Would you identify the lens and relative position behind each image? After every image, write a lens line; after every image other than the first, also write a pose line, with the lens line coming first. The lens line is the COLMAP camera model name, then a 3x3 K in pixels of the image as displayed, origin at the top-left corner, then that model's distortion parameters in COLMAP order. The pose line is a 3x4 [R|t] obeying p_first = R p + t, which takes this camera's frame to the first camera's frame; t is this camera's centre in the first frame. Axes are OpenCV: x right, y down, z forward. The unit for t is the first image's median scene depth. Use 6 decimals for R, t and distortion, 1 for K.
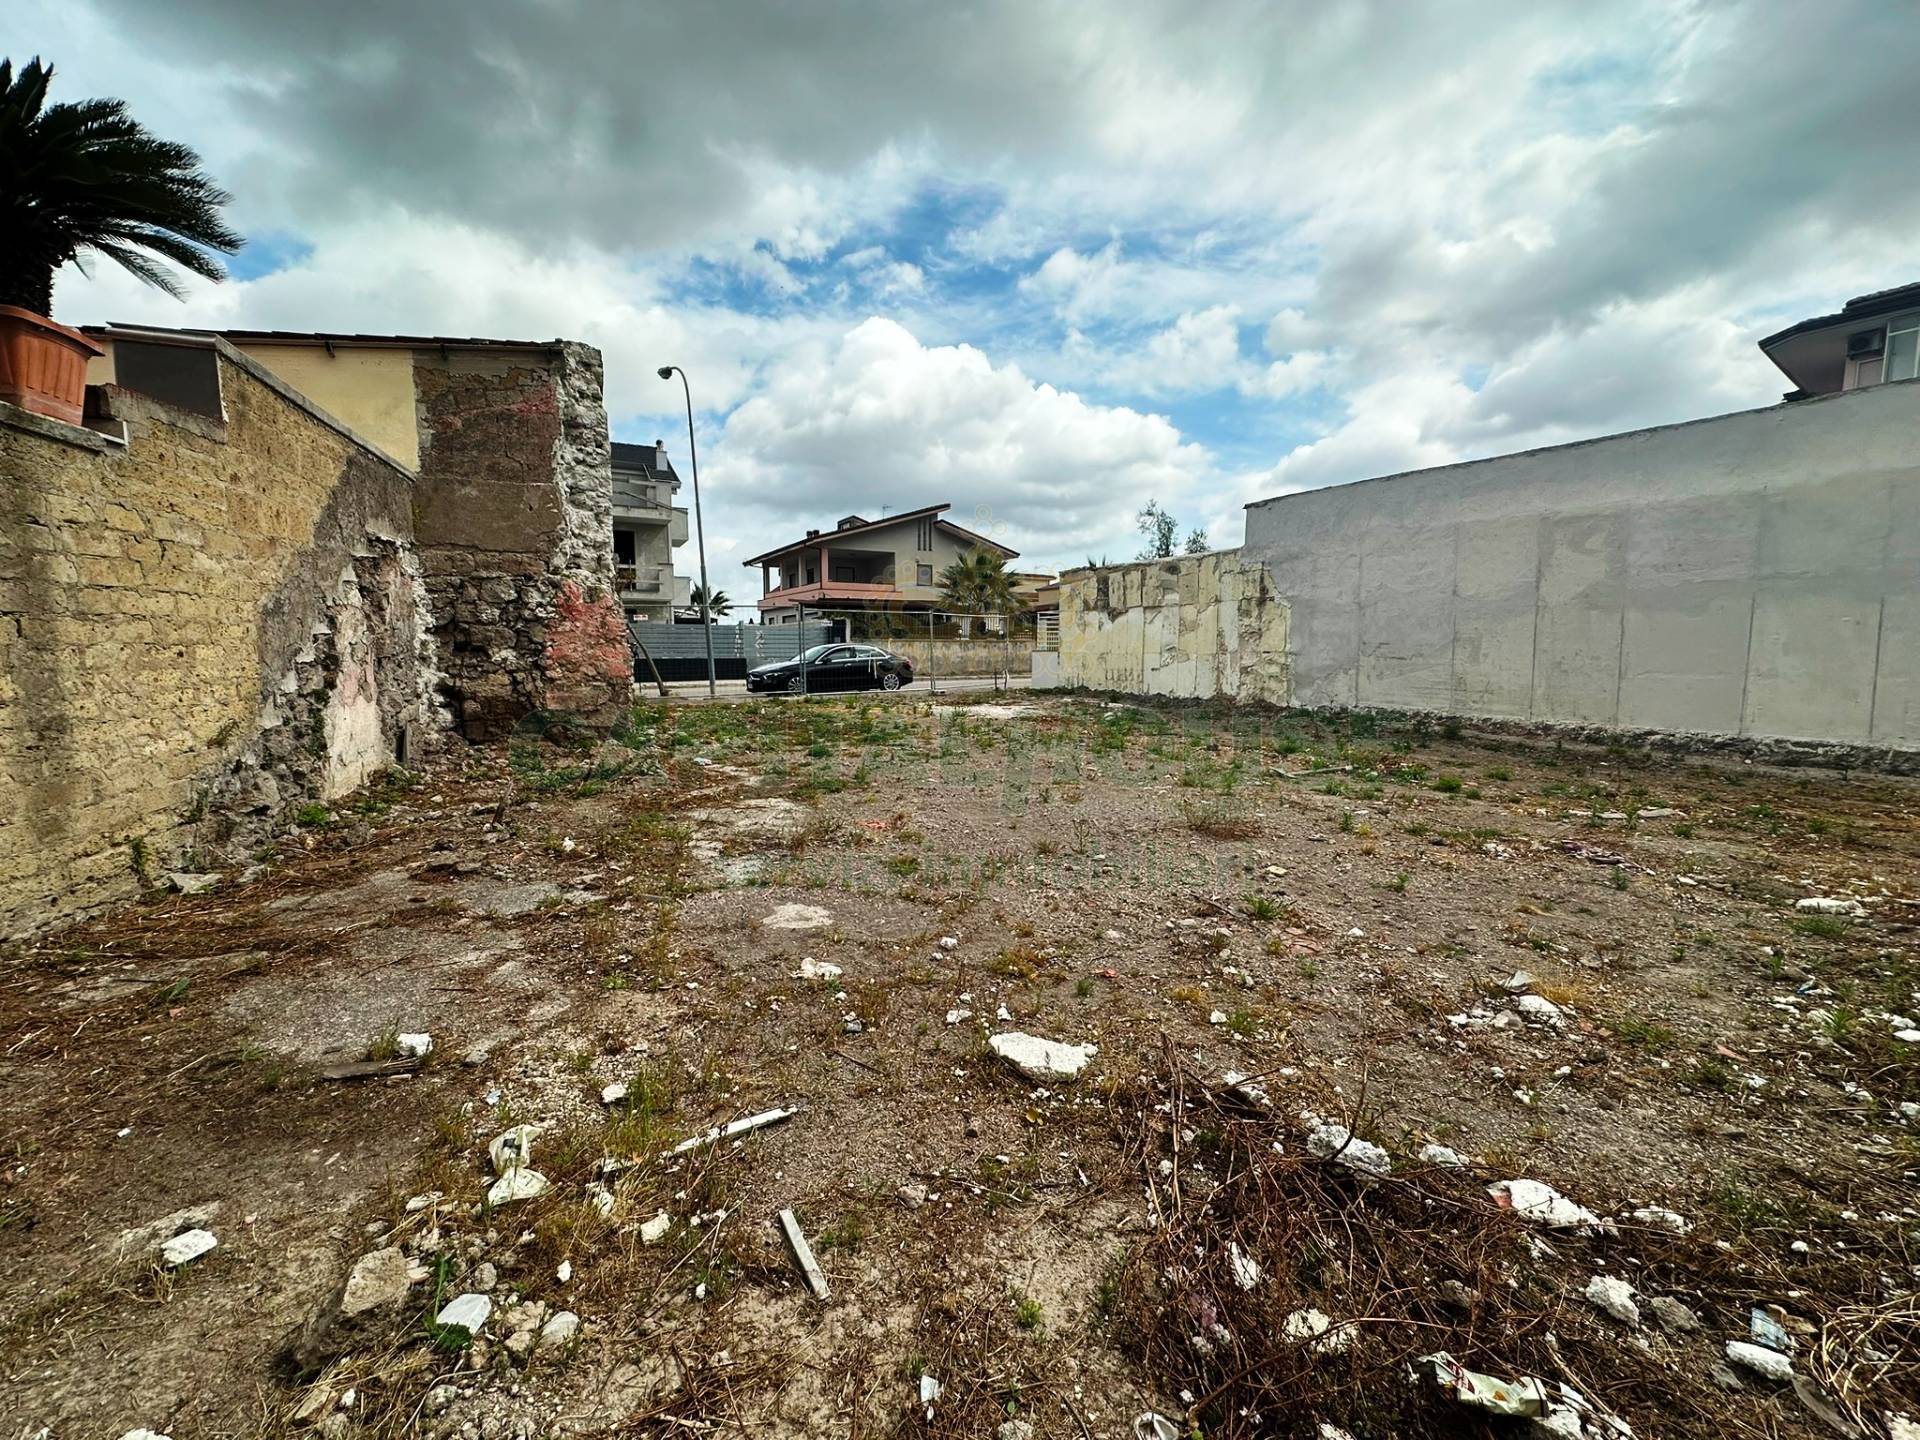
lens RADIAL K [[764.2, 0, 960.0], [0, 764.2, 720.1], [0, 0, 1]] dist [-0.003383, 0.001668]
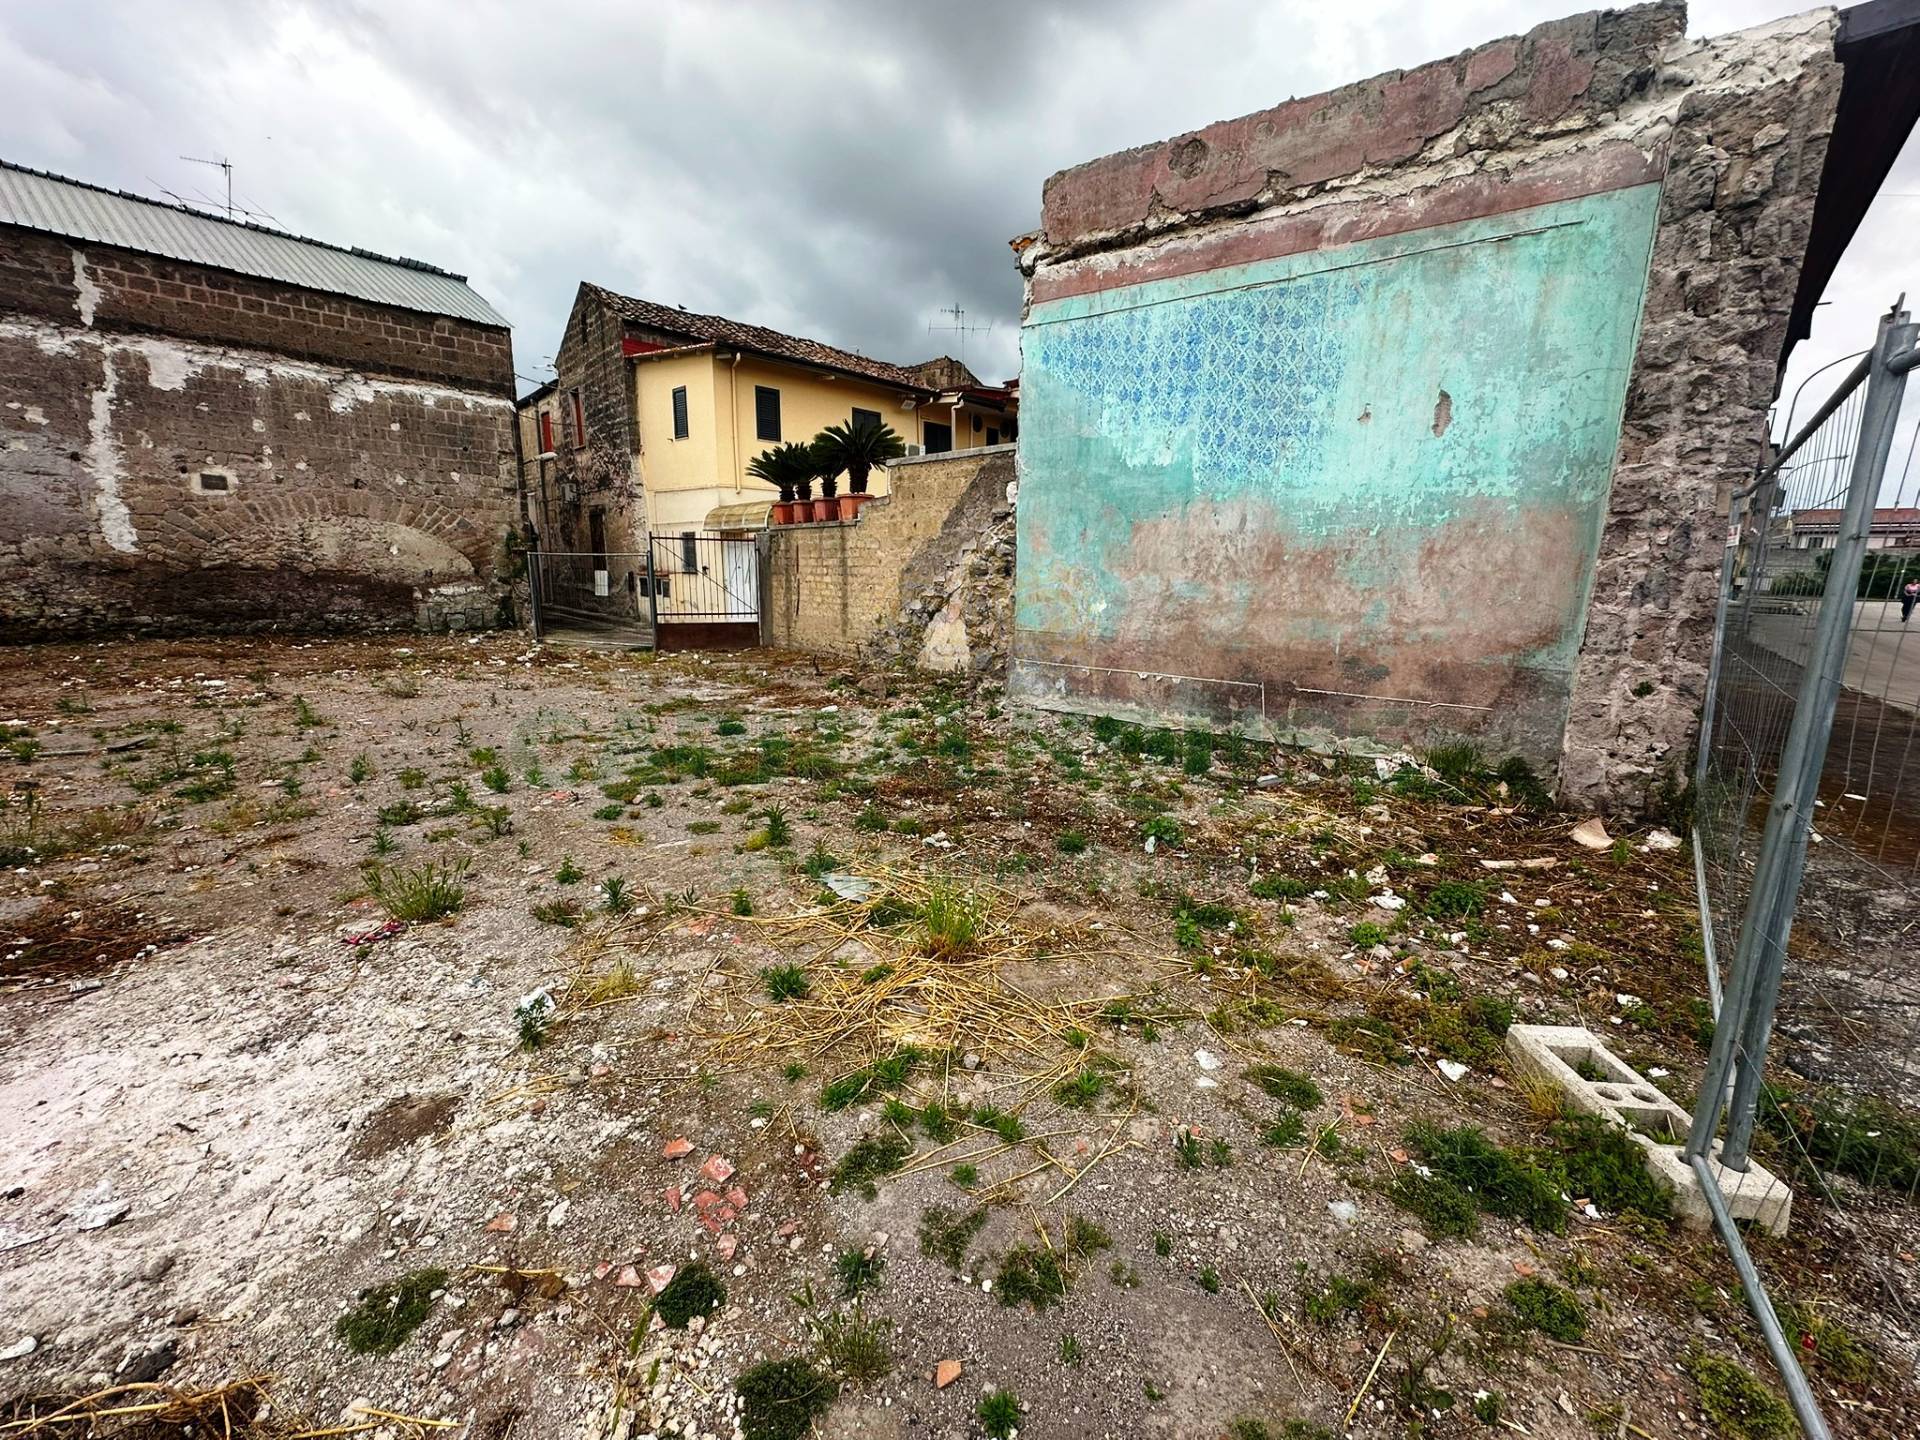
lens RADIAL K [[764.2, 0, 958.4], [0, 764.2, 718.3], [0, 0, 1]] dist [-0.003383, 0.001668]
pose [[-0.926678, 0.064397, -0.370299, -0.118867], [-0.047524, 0.957231, 0.285396, -0.234921], [0.372840, 0.282069, -0.883984, 1.974516]]
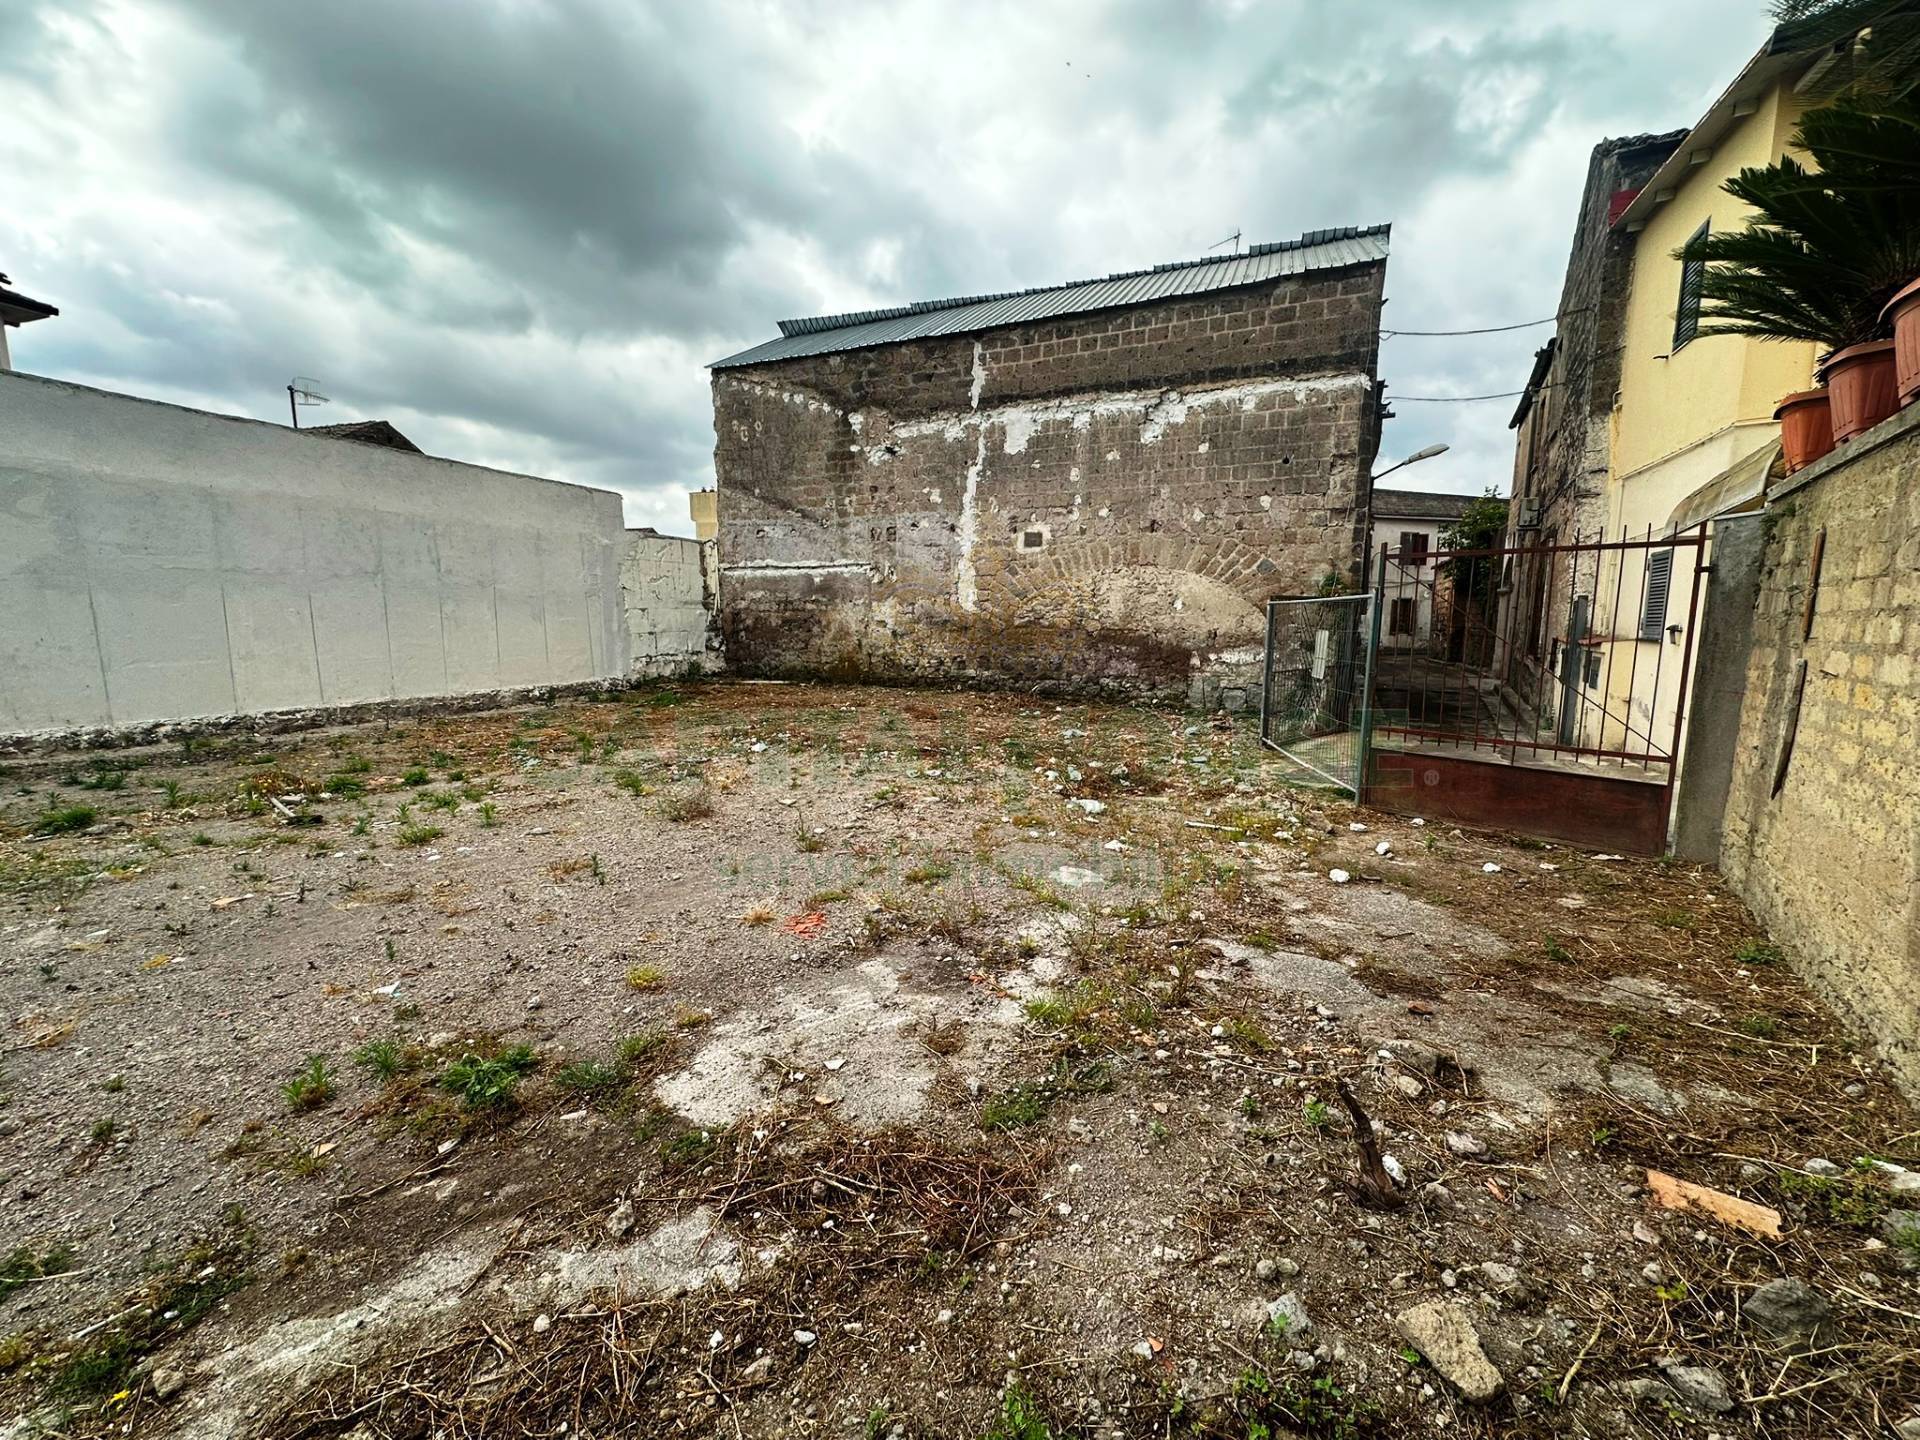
lens RADIAL K [[764.2, 0, 960.9], [0, 764.2, 716.6], [0, 0, 1]] dist [-0.003383, 0.001668]
pose [[-0.621900, -0.103427, 0.776237, -0.490665], [0.067909, 0.980383, 0.185035, -0.112100], [-0.780147, 0.167787, -0.602676, 0.880452]]
